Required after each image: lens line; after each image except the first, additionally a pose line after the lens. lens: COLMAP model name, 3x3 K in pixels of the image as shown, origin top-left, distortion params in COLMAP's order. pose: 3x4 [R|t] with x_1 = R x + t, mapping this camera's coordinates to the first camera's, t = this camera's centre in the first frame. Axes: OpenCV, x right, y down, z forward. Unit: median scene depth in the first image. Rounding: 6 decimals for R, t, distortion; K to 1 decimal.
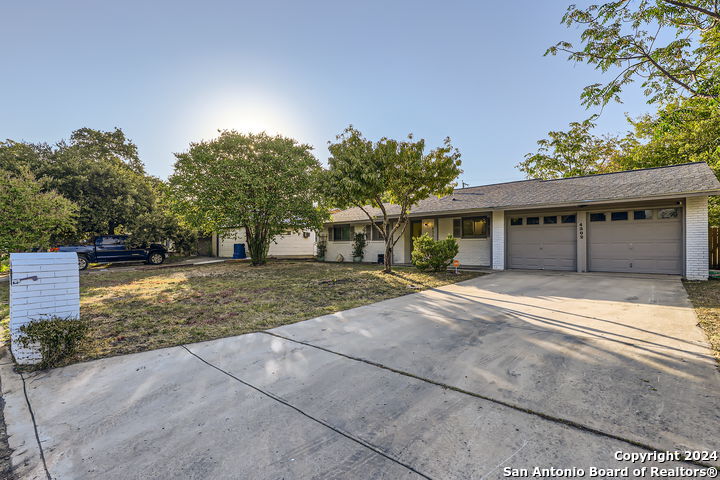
lens RADIAL K [[339.9, 0, 362.8], [0, 339.9, 243.6], [0, 0, 1]] dist [0.001737, -0.000011]
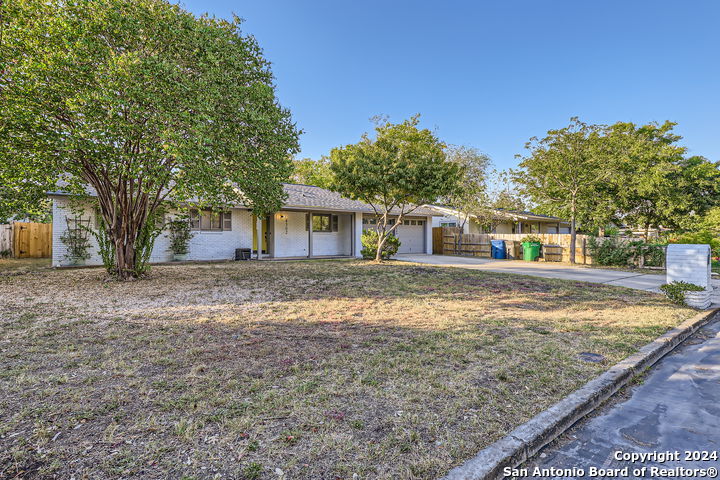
lens RADIAL K [[349.8, 0, 359.8], [0, 349.8, 236.4], [0, 0, 1]] dist [0.005879, 0.000310]
pose [[0.174544, 0.000102, 0.984649, -0.802753], [-0.016119, 0.999866, 0.002754, -0.005219], [-0.984517, -0.016353, 0.174522, 0.634486]]
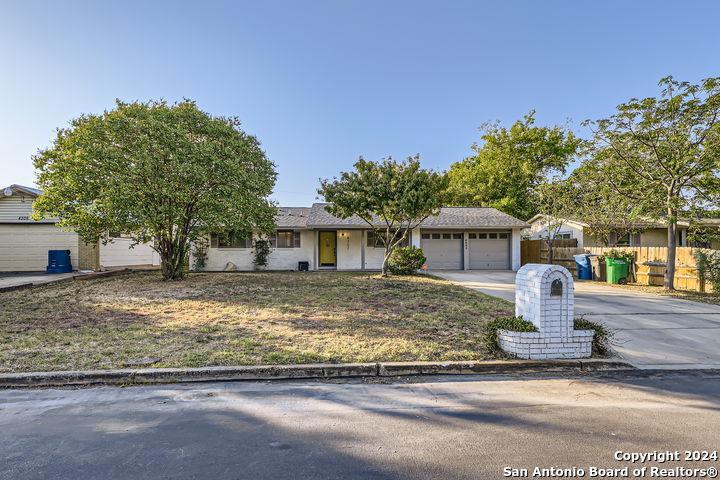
lens RADIAL K [[332.0, 0, 362.6], [0, 332.0, 243.4], [0, 0, 1]] dist [-0.000879, 0.000384]
pose [[0.694122, 0.015183, 0.719698, -0.592690], [-0.007049, 0.999873, -0.014295, -0.011541], [-0.719823, 0.004849, 0.694141, 0.193857]]
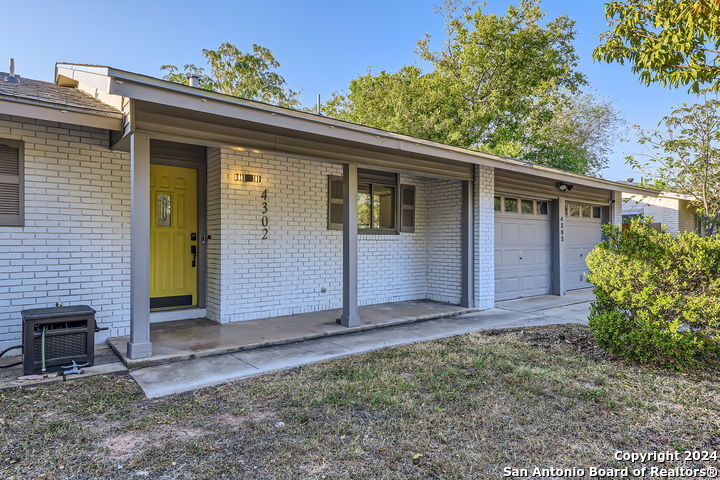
lens RADIAL K [[424.9, 0, 364.4], [0, 424.9, 243.9], [0, 0, 1]] dist [0.007407, -0.000813]
pose [[0.158435, 0.004789, 0.987358, -0.145431], [-0.007104, 0.999968, -0.003710, -0.001710], [-0.987344, -0.006427, 0.158464, 0.896194]]
